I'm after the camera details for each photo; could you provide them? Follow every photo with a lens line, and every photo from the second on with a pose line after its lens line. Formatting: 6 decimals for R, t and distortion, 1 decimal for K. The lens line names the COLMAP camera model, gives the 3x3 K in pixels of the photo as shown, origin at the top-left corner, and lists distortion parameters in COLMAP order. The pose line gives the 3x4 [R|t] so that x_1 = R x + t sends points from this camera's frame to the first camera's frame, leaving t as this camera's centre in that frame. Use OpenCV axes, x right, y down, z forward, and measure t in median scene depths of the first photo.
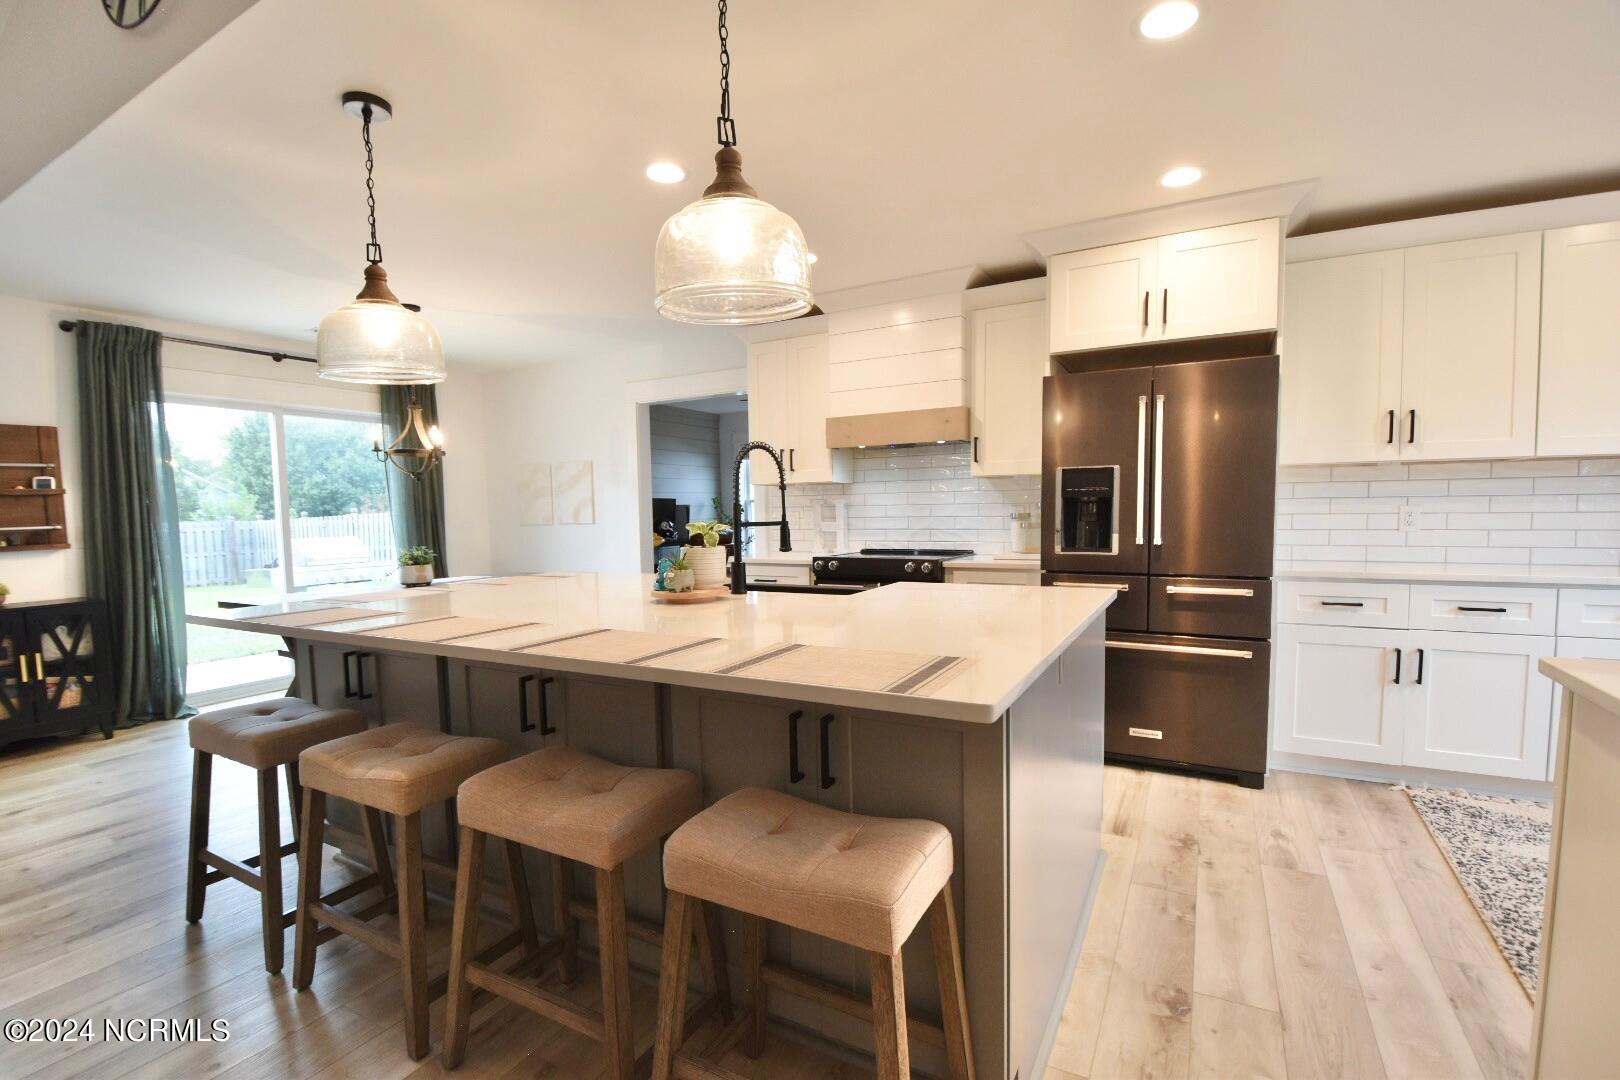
lens RADIAL K [[721.5, 0, 809.4], [0, 721.5, 560.6], [0, 0, 1]] dist [0.013214, -0.021350]
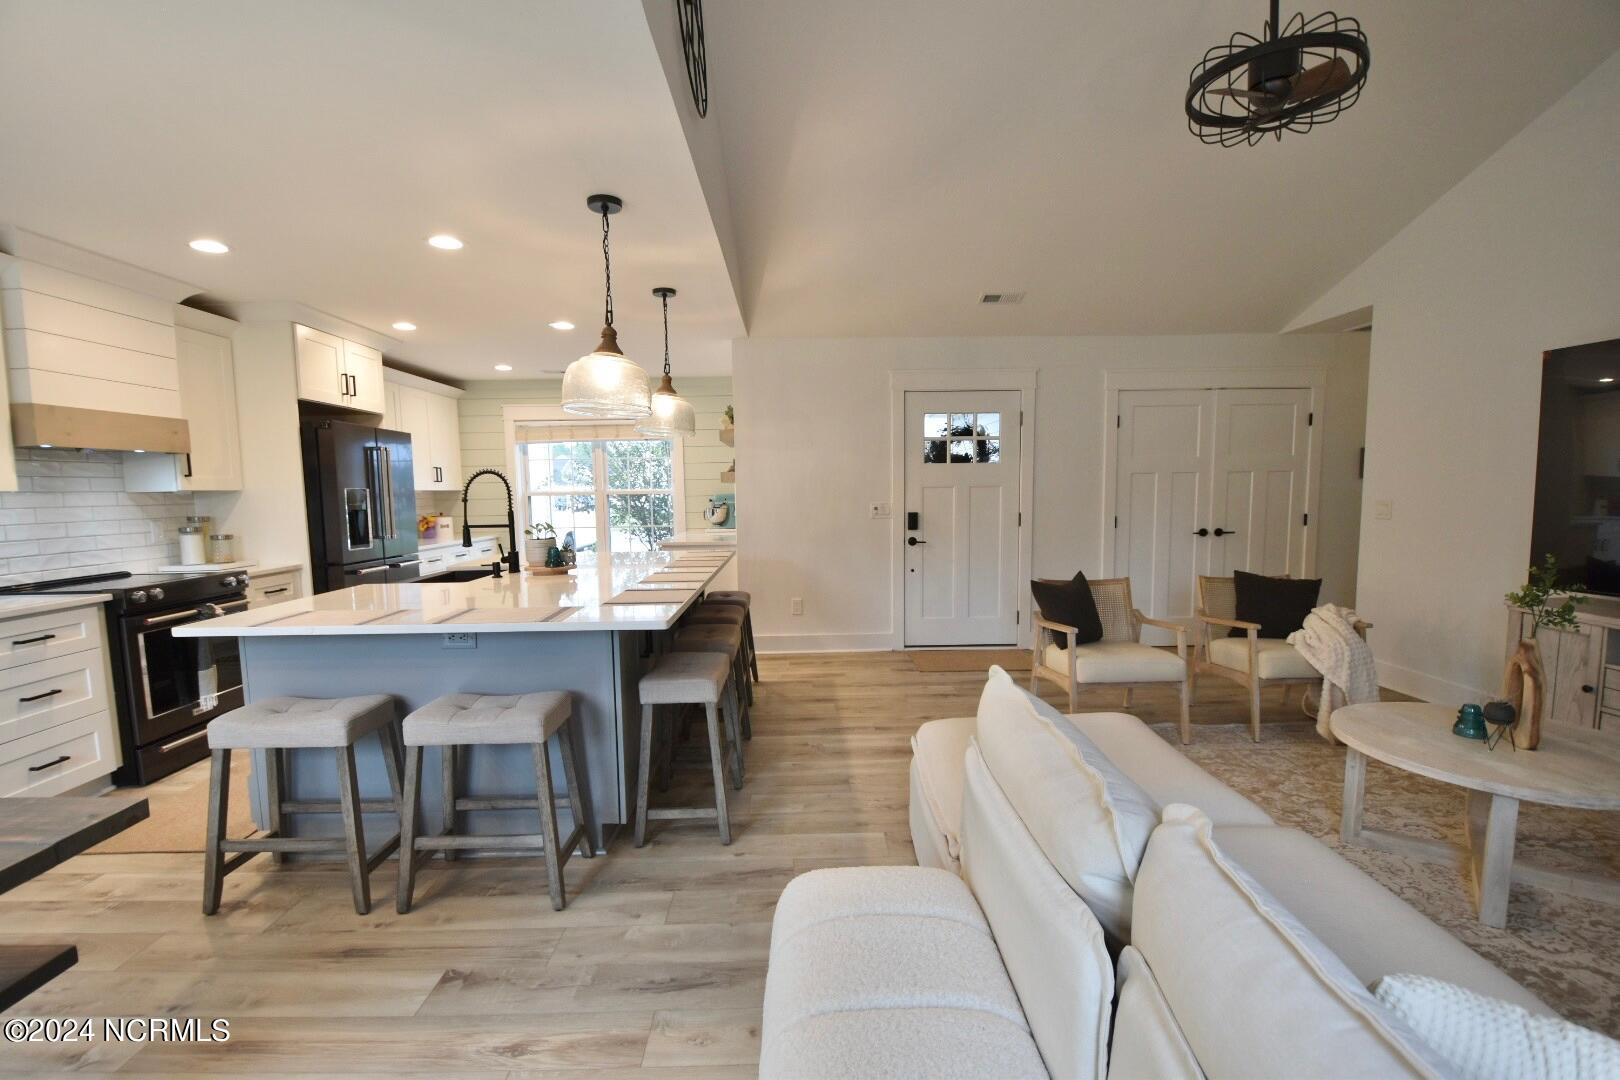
lens RADIAL K [[721.5, 0, 811.0], [0, 721.5, 560.0], [0, 0, 1]] dist [0.013214, -0.021350]
pose [[-0.502608, -0.057671, 0.862589, -1.290350], [0.088178, 0.989149, 0.117511, -0.076591], [-0.860006, 0.135124, -0.492069, 0.925156]]
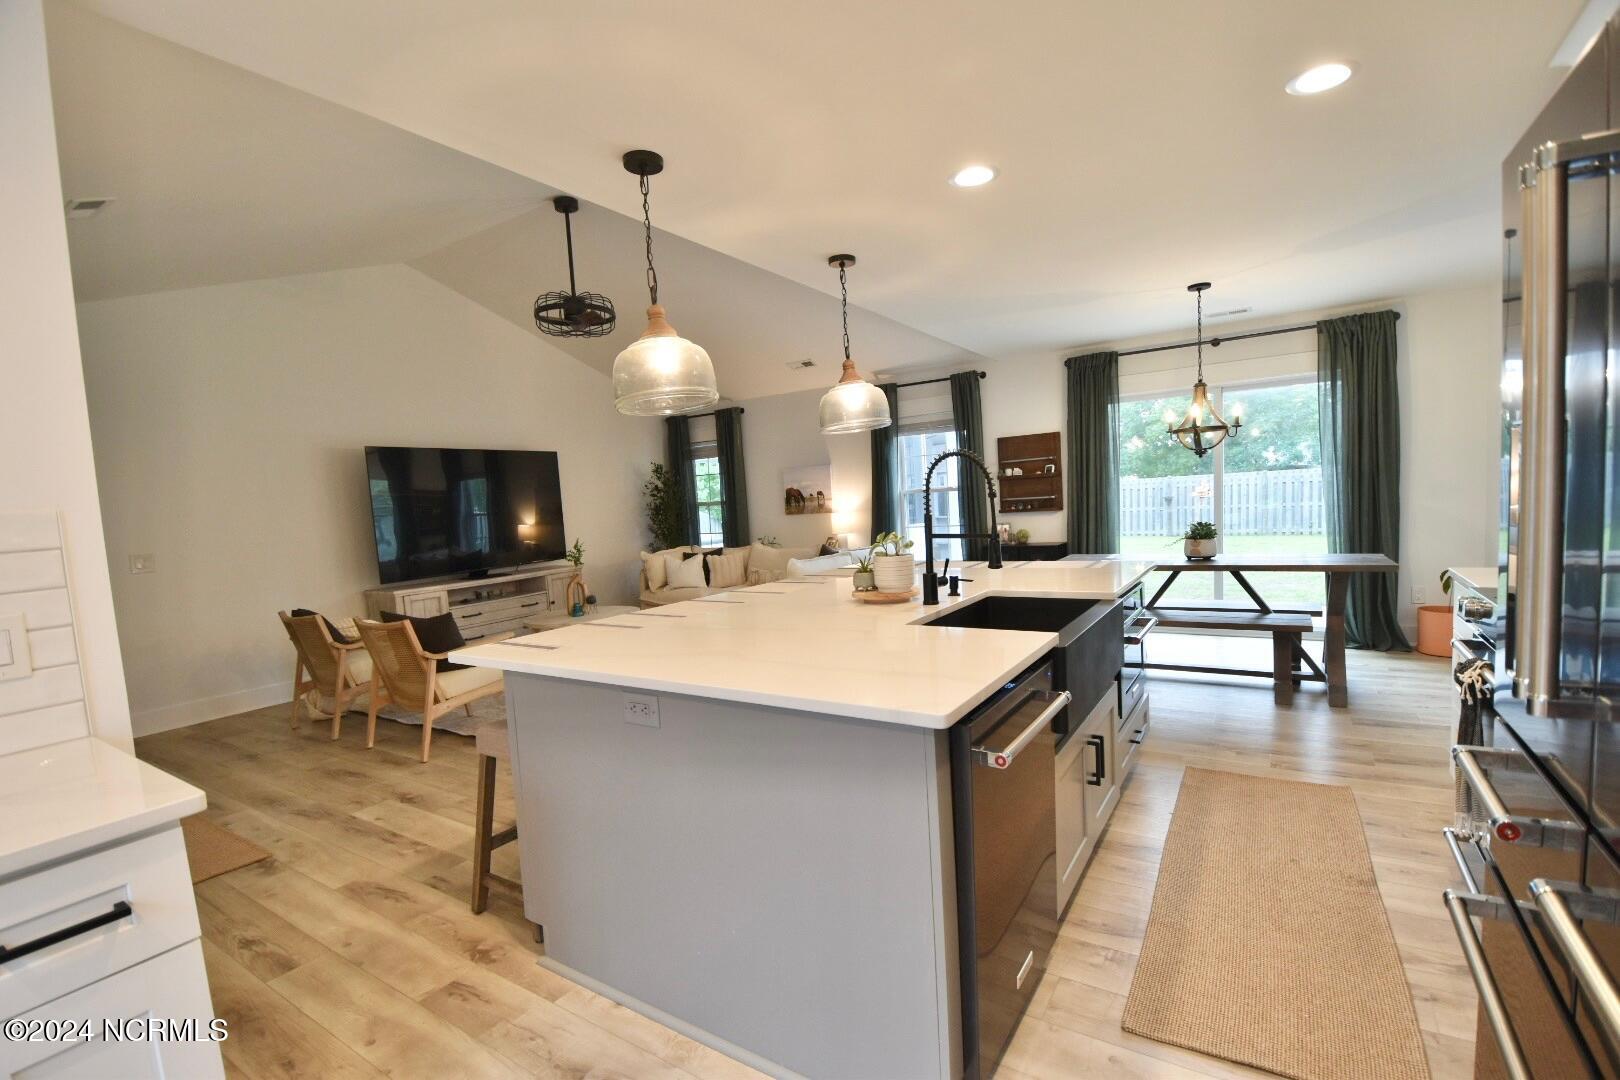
lens RADIAL K [[721.5, 0, 808.6], [0, 721.5, 559.4], [0, 0, 1]] dist [0.013214, -0.021350]
pose [[-0.070268, 0.110074, -0.991436, 0.698579], [-0.013530, 0.993697, 0.111284, -0.096252], [0.997436, 0.021234, -0.068336, 0.690617]]
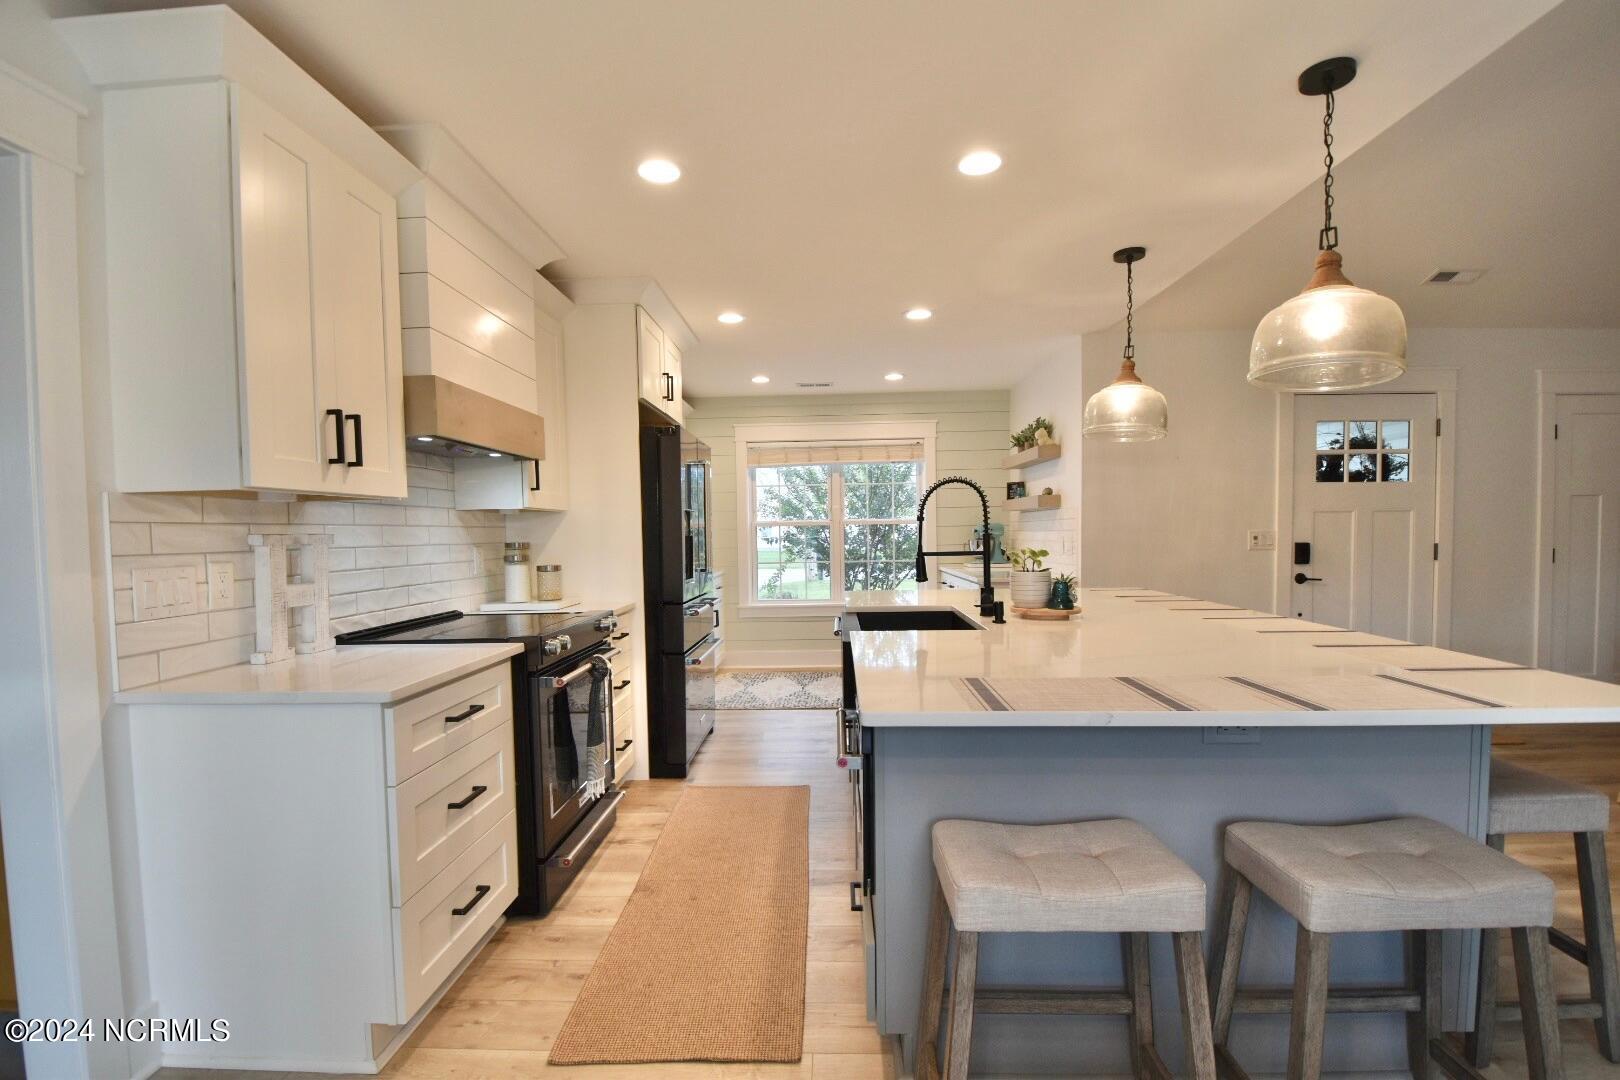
lens RADIAL K [[721.5, 0, 810.8], [0, 721.5, 560.0], [0, 0, 1]] dist [0.013214, -0.021350]
pose [[-0.454393, -0.011004, 0.890733, -0.732124], [0.088713, 0.994394, 0.057541, -0.096224], [-0.886373, 0.105166, -0.450869, 1.326495]]
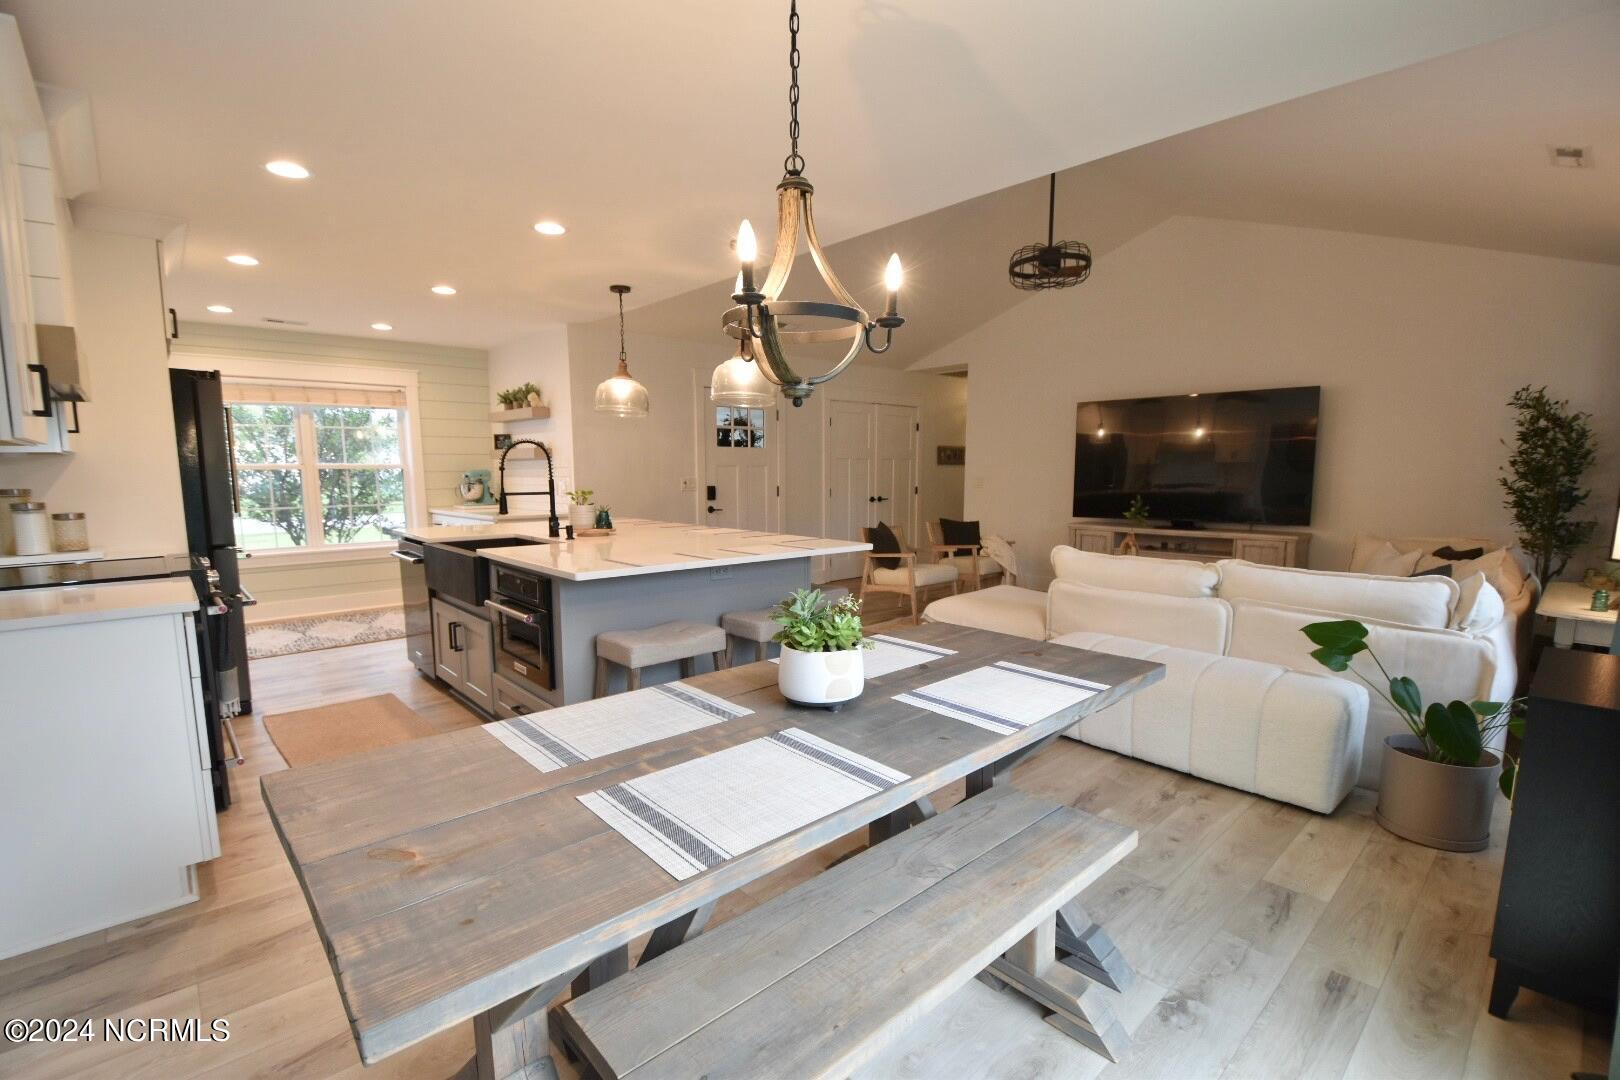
lens RADIAL K [[721.5, 0, 810.9], [0, 721.5, 559.3], [0, 0, 1]] dist [0.013214, -0.021350]
pose [[-0.948234, -0.017608, 0.317085, -0.876227], [0.044003, 0.981546, 0.186096, -0.135374], [-0.314510, 0.190415, -0.929960, 1.778403]]
